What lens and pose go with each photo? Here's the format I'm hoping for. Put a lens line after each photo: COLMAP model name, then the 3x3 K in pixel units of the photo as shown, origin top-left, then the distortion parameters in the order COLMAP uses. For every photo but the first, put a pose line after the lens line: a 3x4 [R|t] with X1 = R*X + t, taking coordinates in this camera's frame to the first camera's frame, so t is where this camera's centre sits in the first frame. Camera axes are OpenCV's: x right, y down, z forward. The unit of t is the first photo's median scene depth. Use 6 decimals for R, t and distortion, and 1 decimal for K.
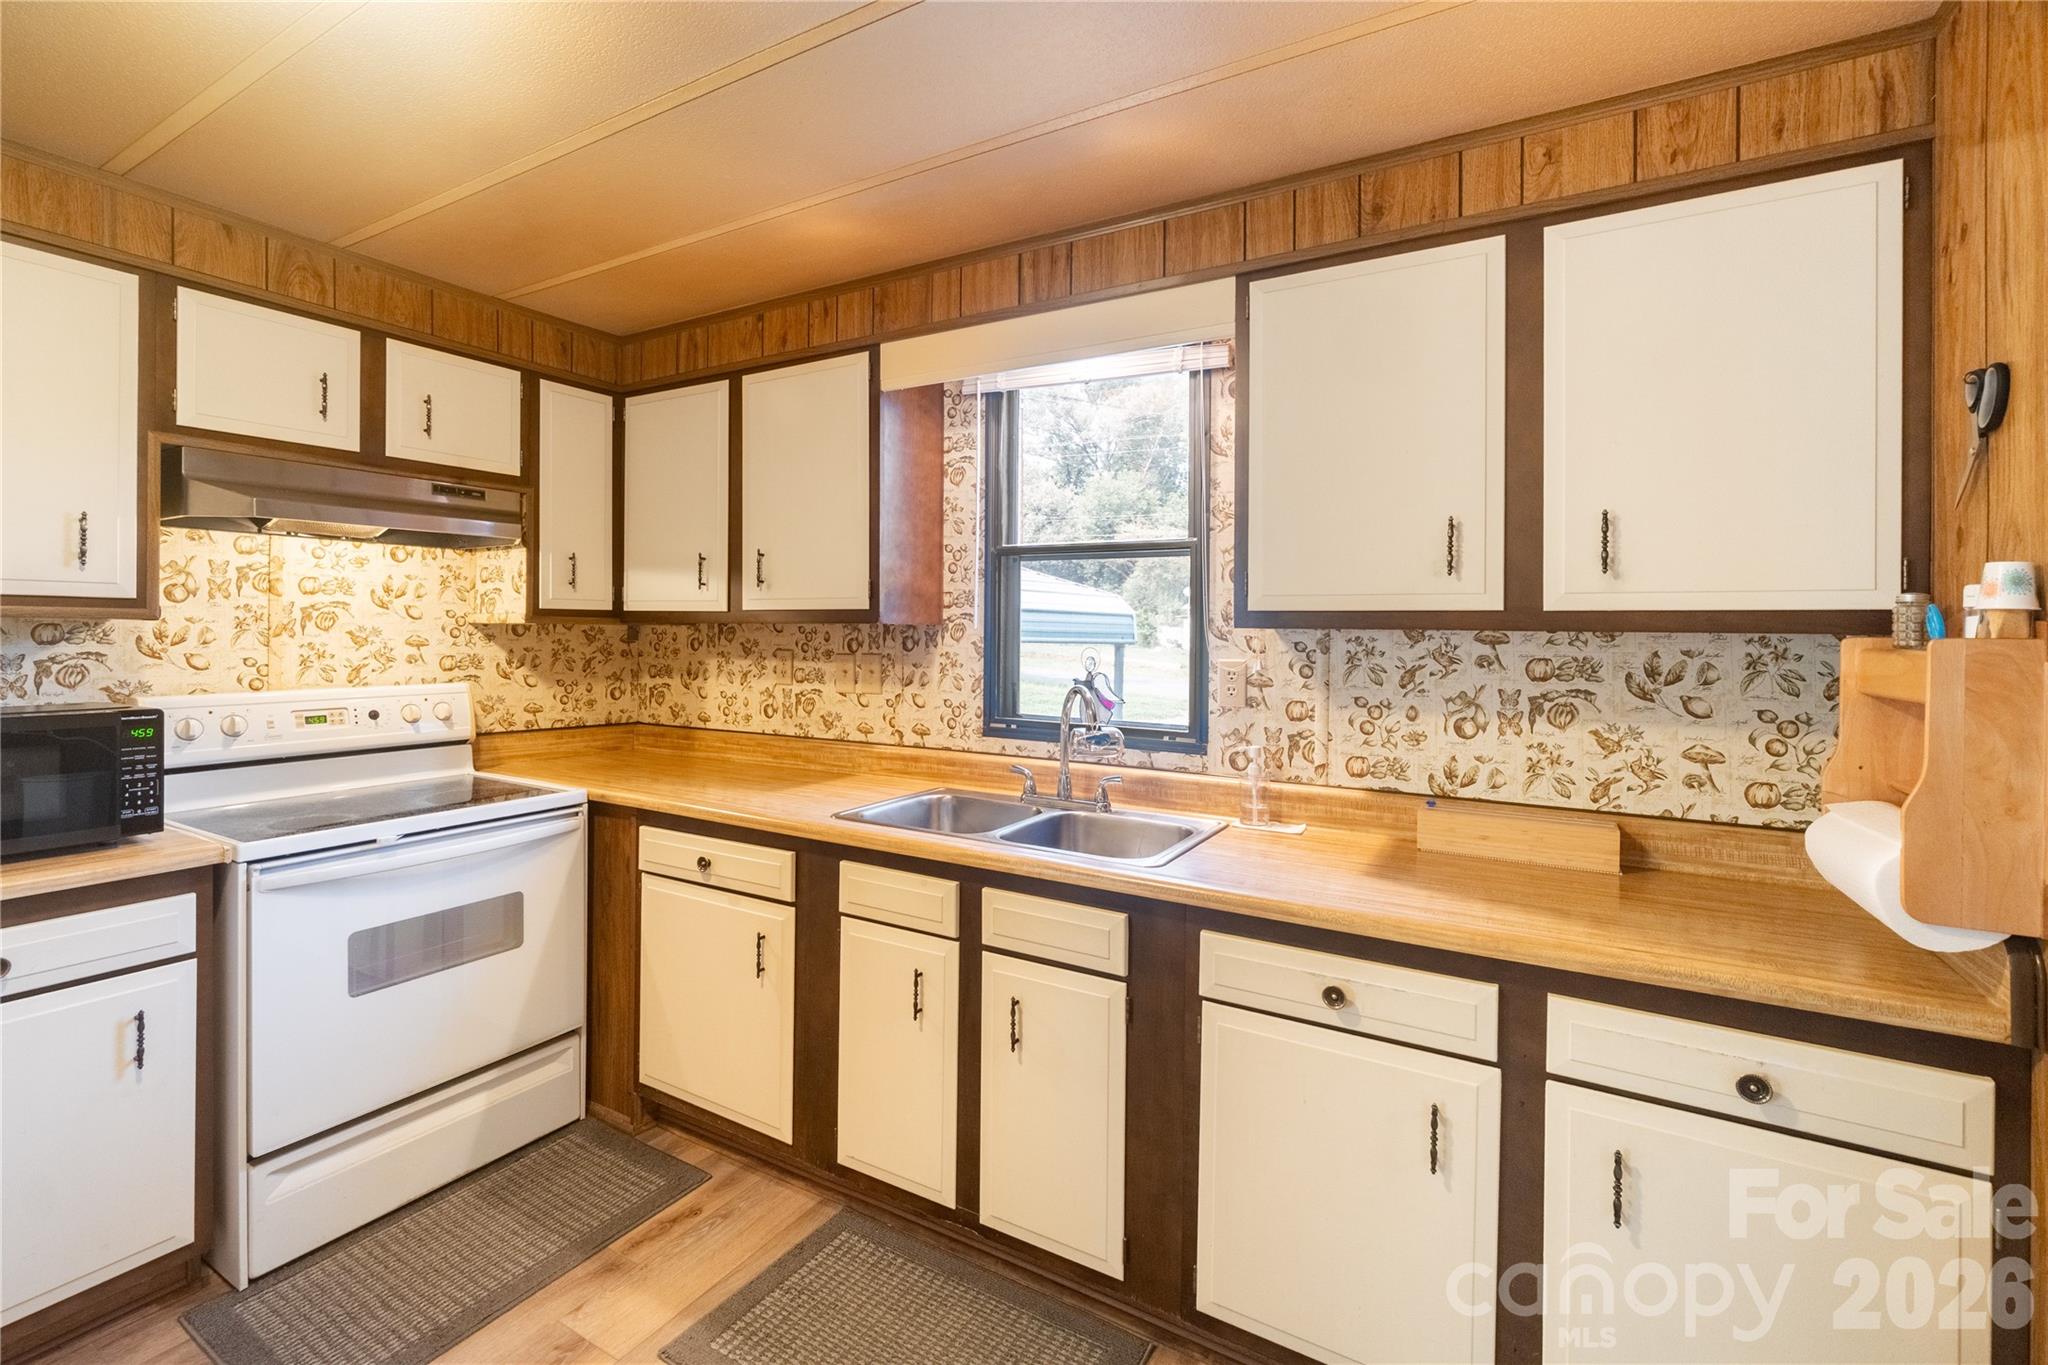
lens RADIAL K [[906.0, 0, 1007.9], [0, 906.0, 627.9], [0, 0, 1]] dist [-0.002358, -0.000631]
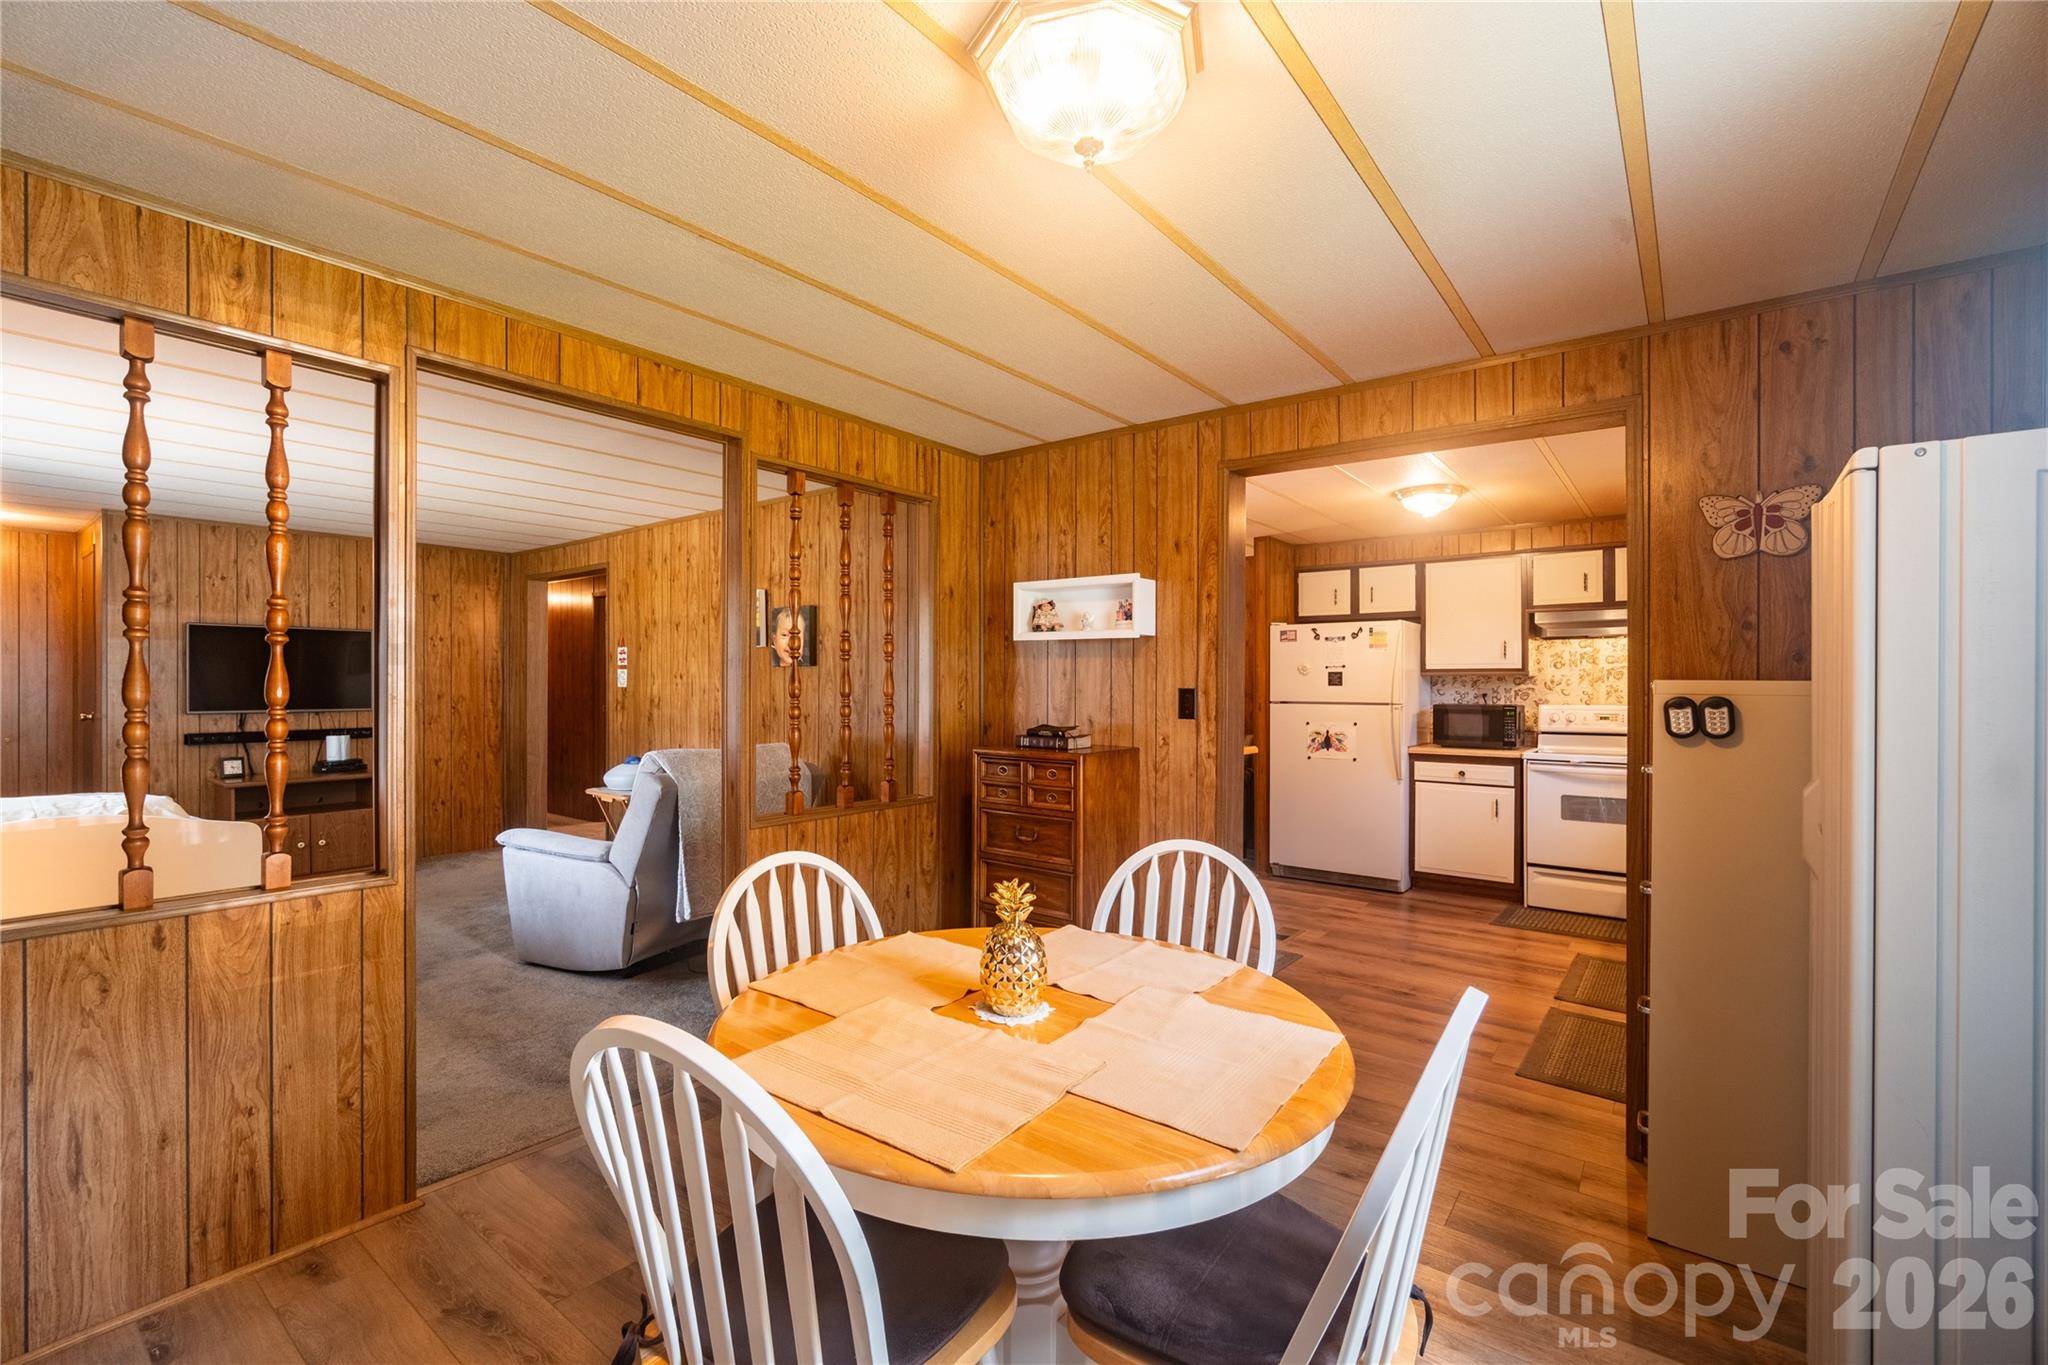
lens RADIAL K [[874.6, 0, 1024.6], [0, 874.6, 681.4], [0, 0, 1]] dist [-0.000863, -0.000126]
pose [[-0.119866, -0.007854, -0.992759, 1.699804], [0.002912, 0.999962, -0.008263, 0.023160], [0.992786, -0.003882, -0.119838, -0.203575]]
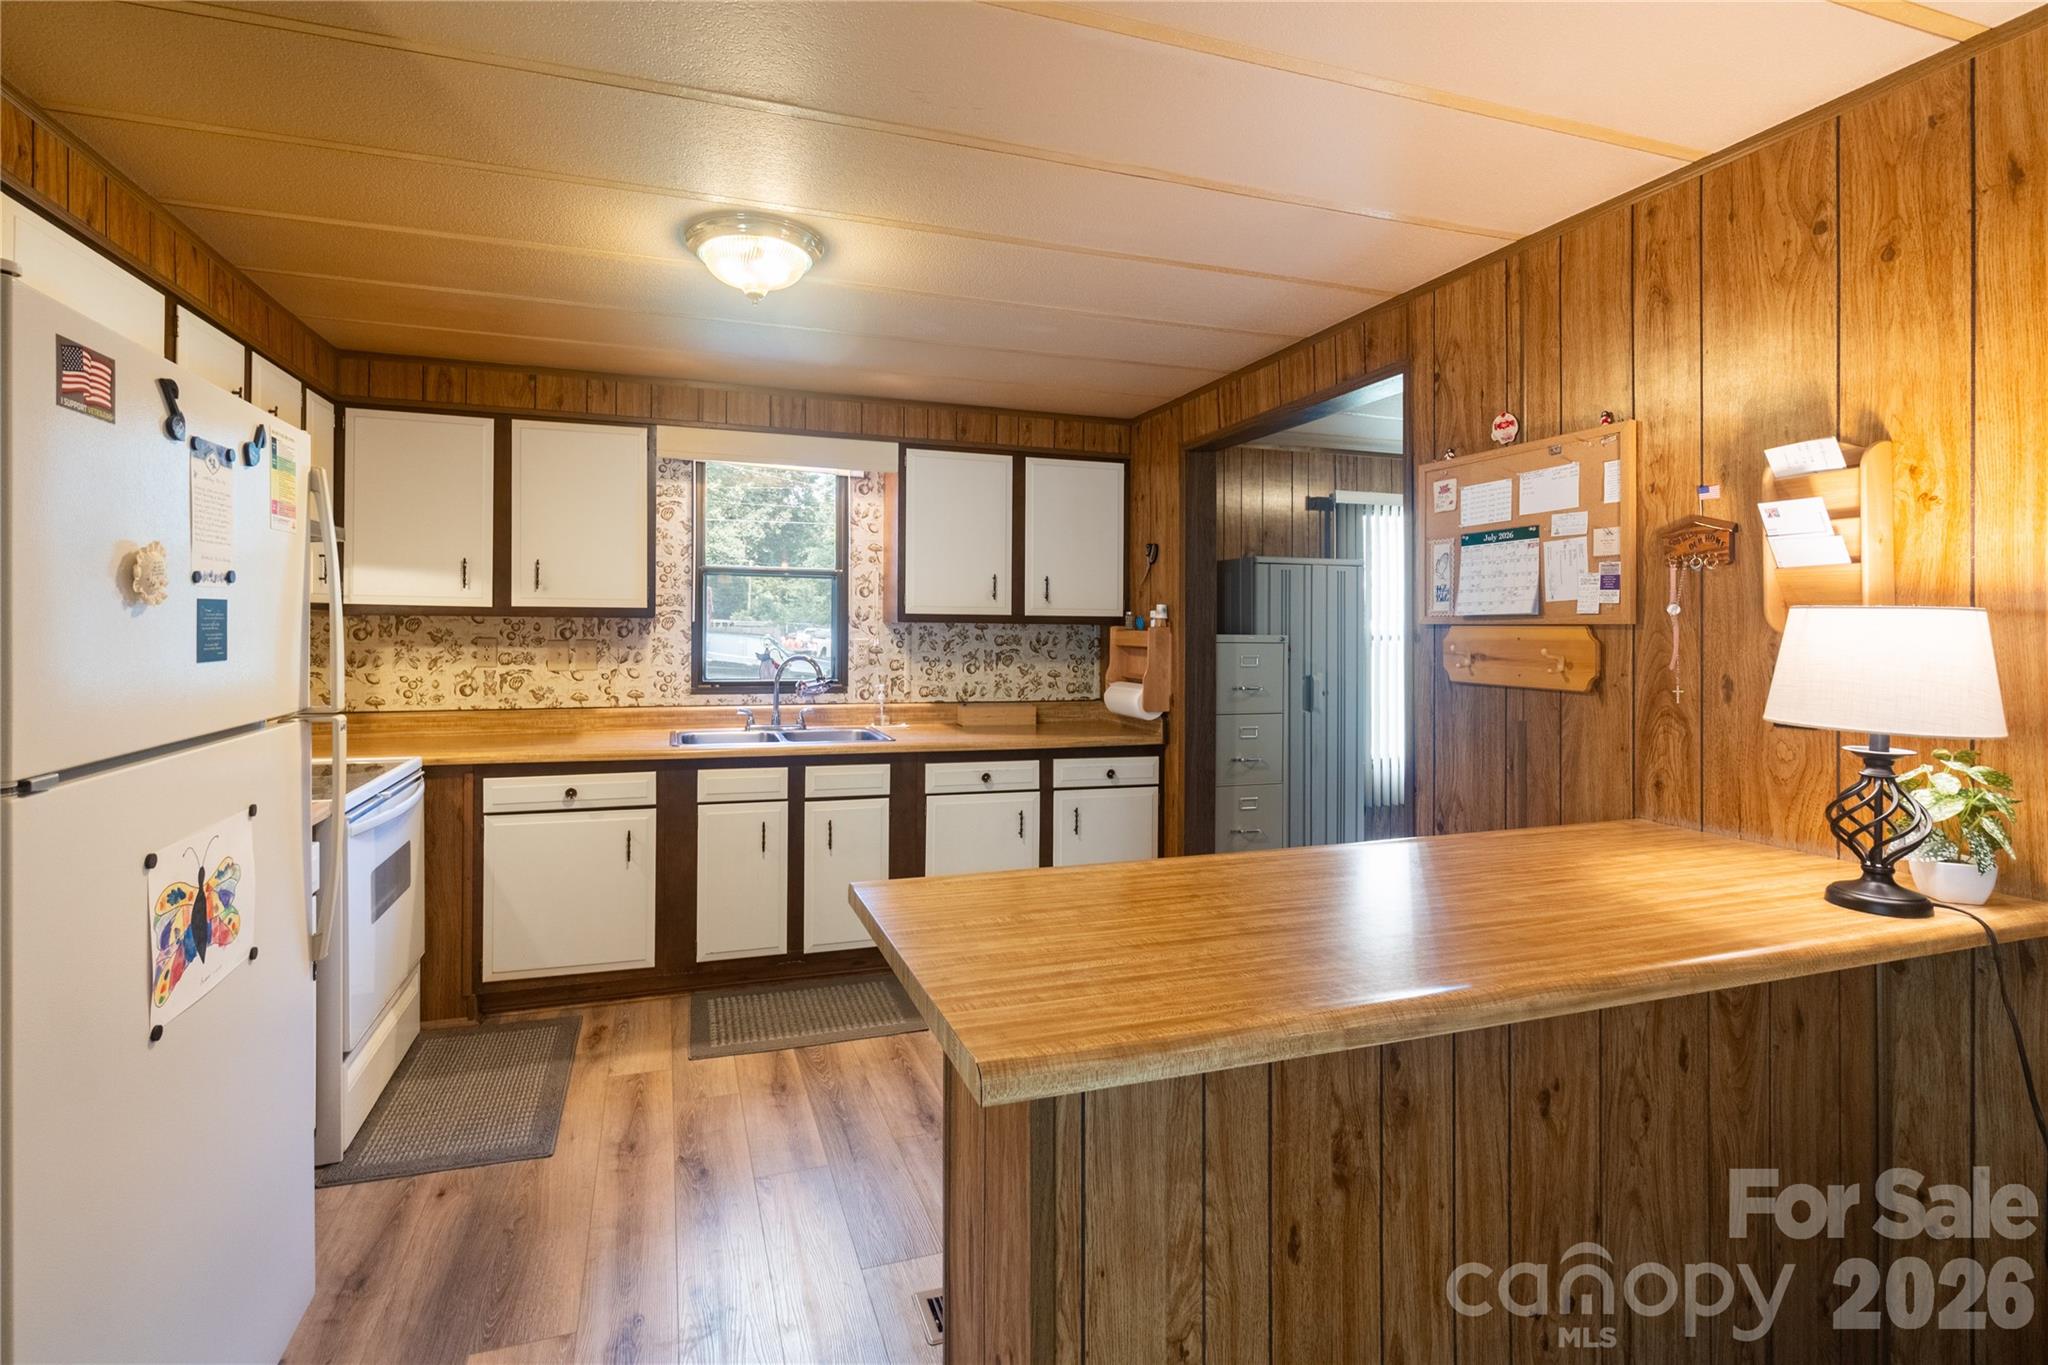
lens RADIAL K [[930.7, 0, 971.6], [0, 930.7, 629.5], [0, 0, 1]] dist [-0.003396, 0.000513]
pose [[0.662101, -0.007967, 0.749373, -0.970265], [-0.006802, 0.999838, 0.016641, -0.015641], [-0.749384, -0.016115, 0.661939, -0.382298]]
